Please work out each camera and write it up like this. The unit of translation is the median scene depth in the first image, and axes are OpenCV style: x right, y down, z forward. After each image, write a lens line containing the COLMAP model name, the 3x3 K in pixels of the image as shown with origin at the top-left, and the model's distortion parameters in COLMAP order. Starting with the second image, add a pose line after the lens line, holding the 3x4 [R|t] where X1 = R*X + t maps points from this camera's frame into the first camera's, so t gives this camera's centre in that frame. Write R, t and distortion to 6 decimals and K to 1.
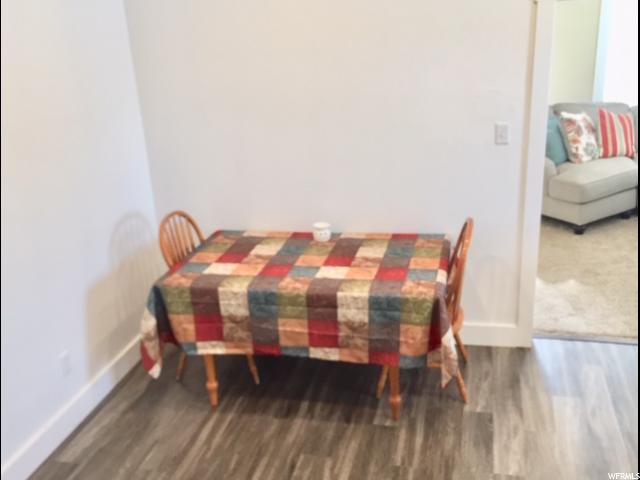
lens RADIAL K [[601.9, 0, 320.0], [0, 601.9, 249.3], [0, 0, 1]] dist [0.004788, 0.015095]
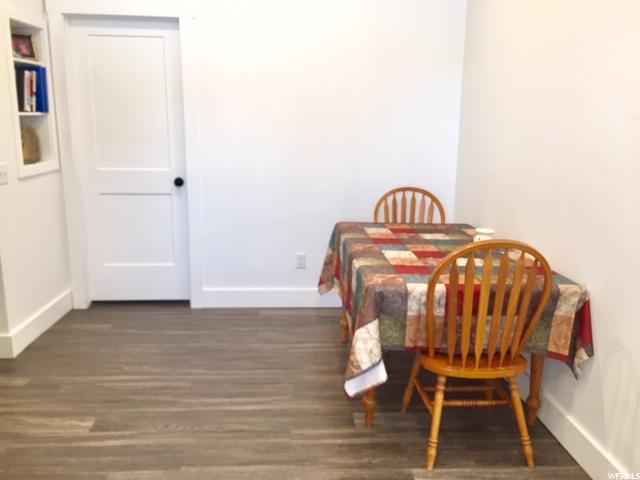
lens RADIAL K [[541.1, 0, 320.0], [0, 541.1, 240.0], [0, 0, 1]] dist [-0.003066, -0.002036]
pose [[0.302568, 0.270175, -0.914034, 0.768958], [-0.357257, 0.921216, 0.154037, -0.071273], [0.883640, 0.279939, 0.375253, 0.555775]]
